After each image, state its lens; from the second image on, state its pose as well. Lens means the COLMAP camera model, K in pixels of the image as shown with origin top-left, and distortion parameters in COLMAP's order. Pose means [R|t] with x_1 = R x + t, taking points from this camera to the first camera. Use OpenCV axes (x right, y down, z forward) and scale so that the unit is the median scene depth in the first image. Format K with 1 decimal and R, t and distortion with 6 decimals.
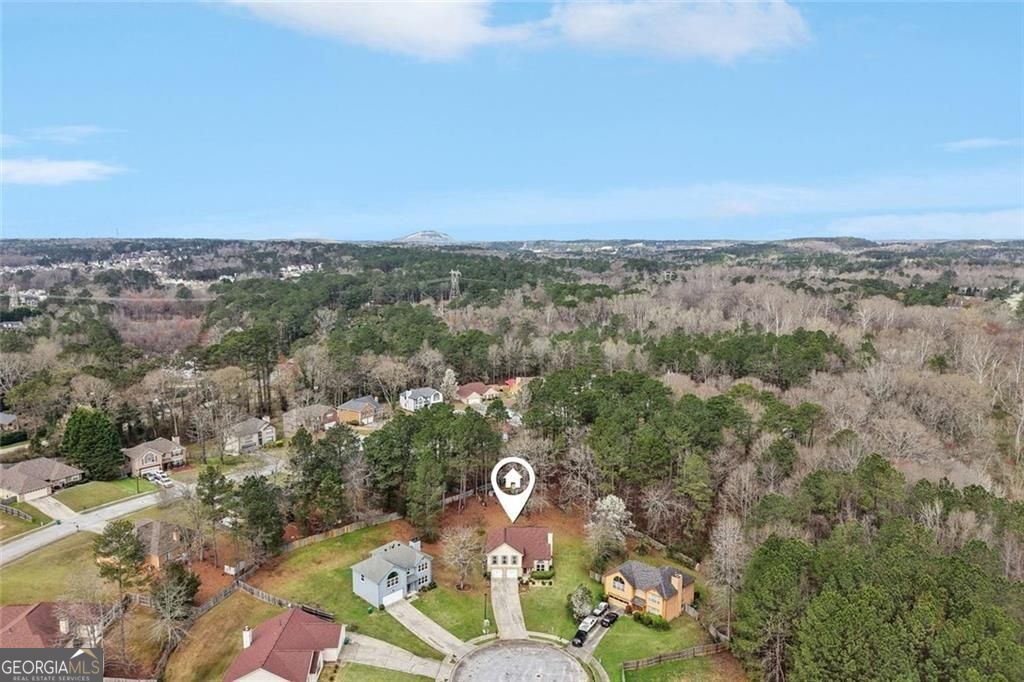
lens RADIAL K [[708.0, 0, 512.0], [0, 708.0, 341.0], [0, 0, 1]] dist [0.048673, -0.000078]
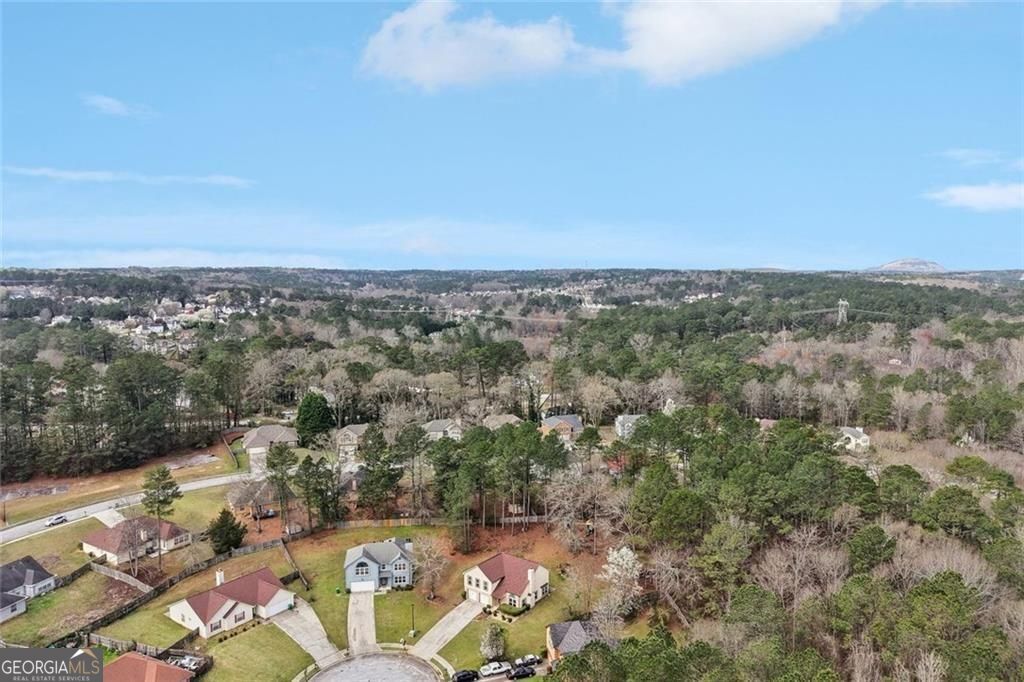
lens RADIAL K [[725.7, 0, 567.5], [0, 725.7, 339.1], [0, 0, 1]] dist [0.022847, -0.000056]
pose [[0.801029, 0.052767, -0.596295, 0.662455], [-0.081958, 0.996395, -0.021924, -0.012331], [0.592988, 0.066433, 0.802466, 0.253311]]
